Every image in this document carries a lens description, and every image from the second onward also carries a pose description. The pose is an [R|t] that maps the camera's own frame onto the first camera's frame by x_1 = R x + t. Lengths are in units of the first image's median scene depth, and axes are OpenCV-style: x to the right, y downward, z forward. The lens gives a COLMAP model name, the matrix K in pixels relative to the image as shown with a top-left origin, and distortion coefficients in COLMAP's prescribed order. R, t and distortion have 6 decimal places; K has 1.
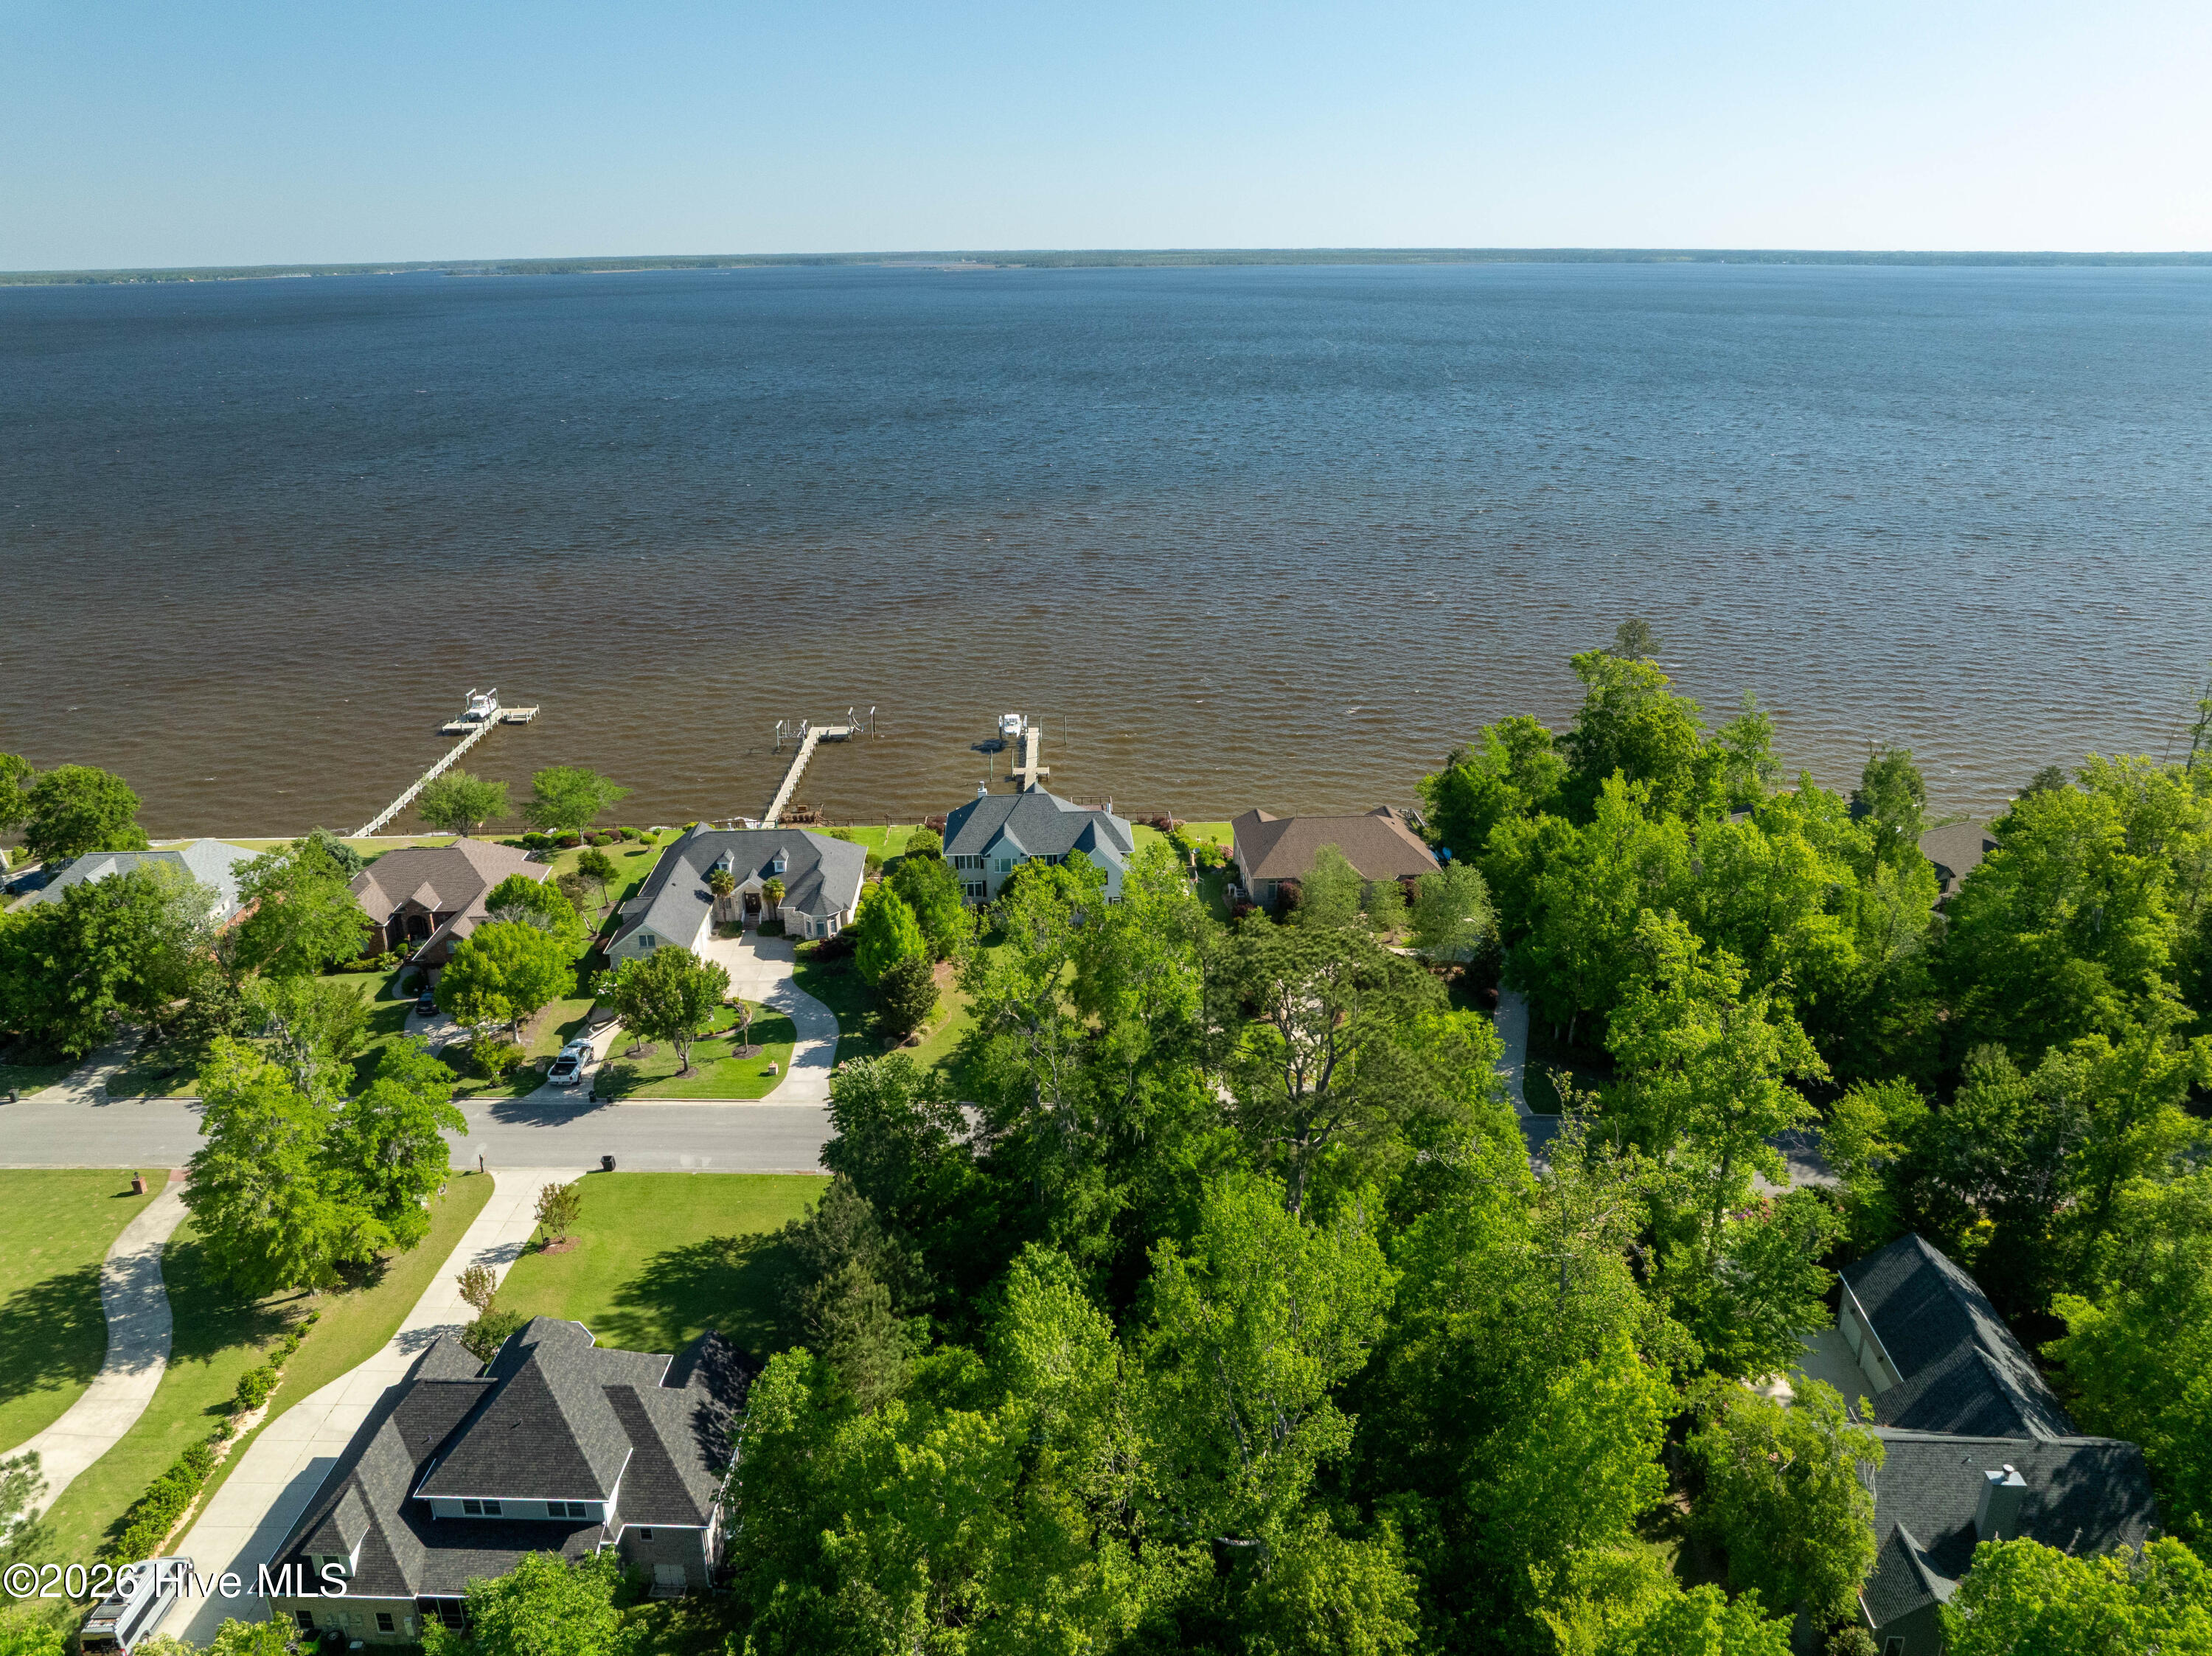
lens RADIAL K [[1563.0, 0, 1118.7], [0, 1563.0, 832.2], [0, 0, 1]] dist [-0.046978, 0.013629]
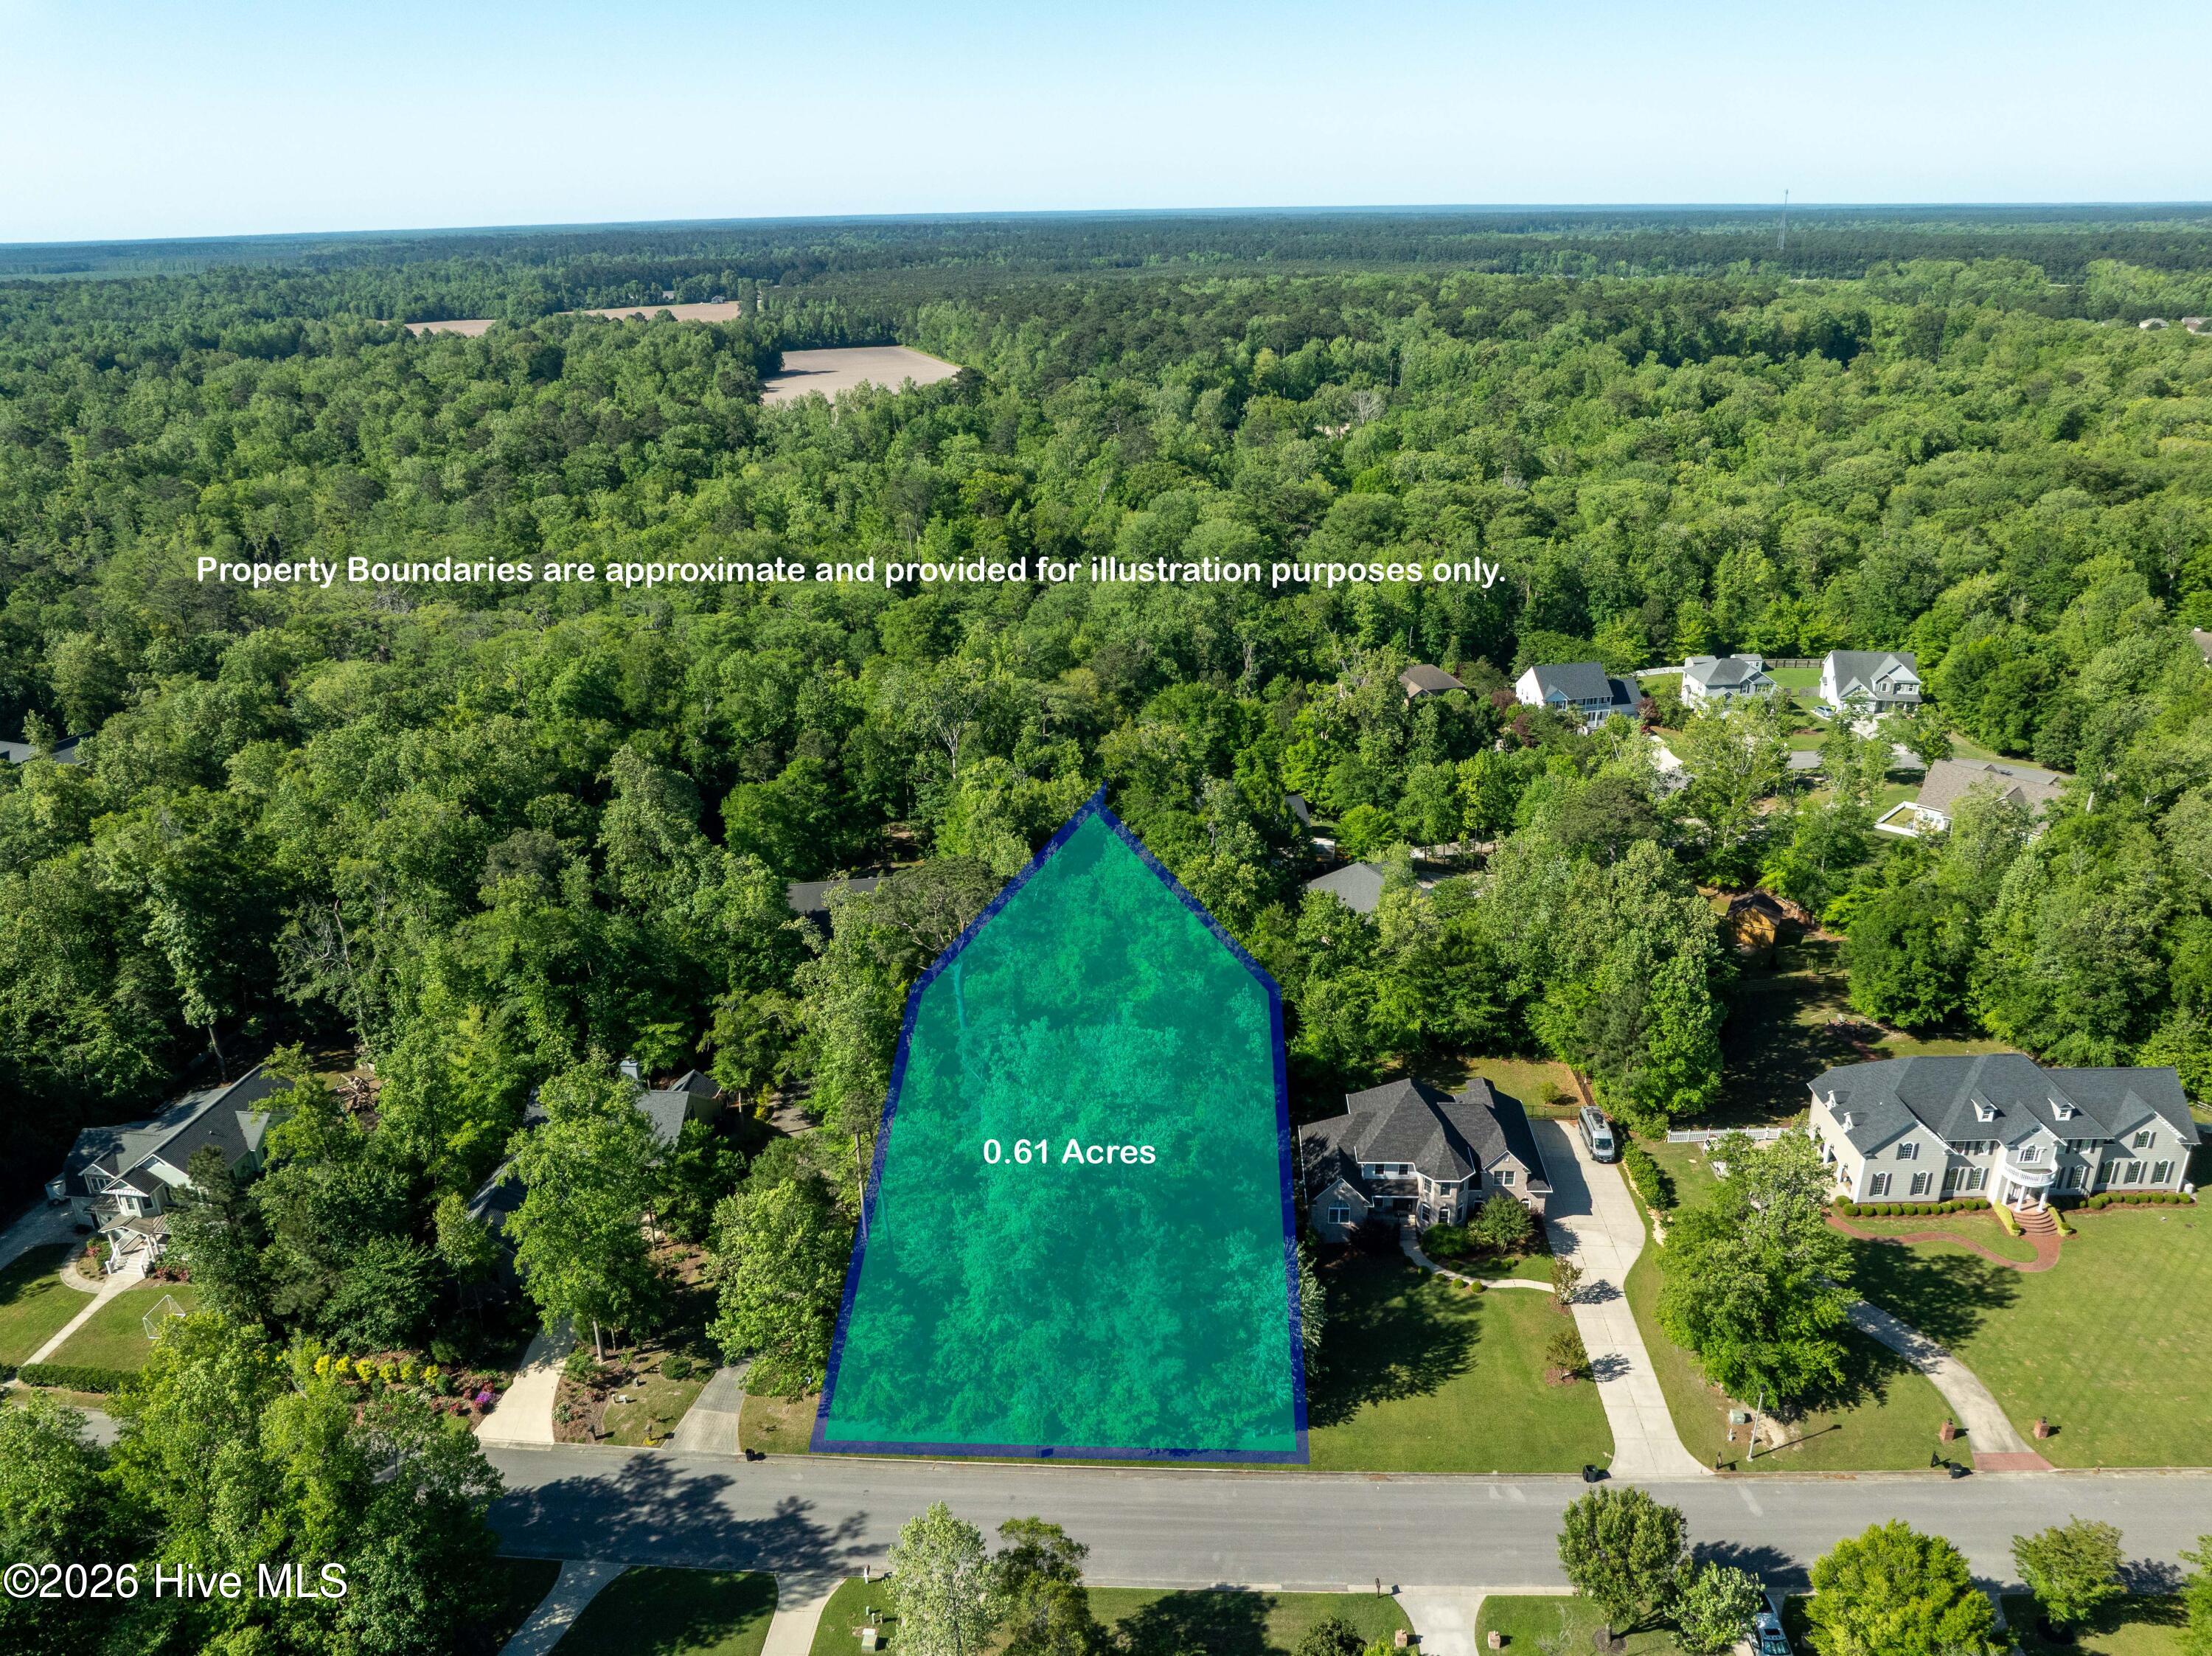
lens RADIAL K [[1563.0, 0, 1113.9], [0, 1563.0, 819.9], [0, 0, 1]] dist [-0.046978, 0.013629]
pose [[-0.999401, 0.014103, 0.031595, -0.066576], [0.031759, 0.736275, 0.675937, -0.666881], [-0.013730, 0.676536, -0.736282, 1.308853]]
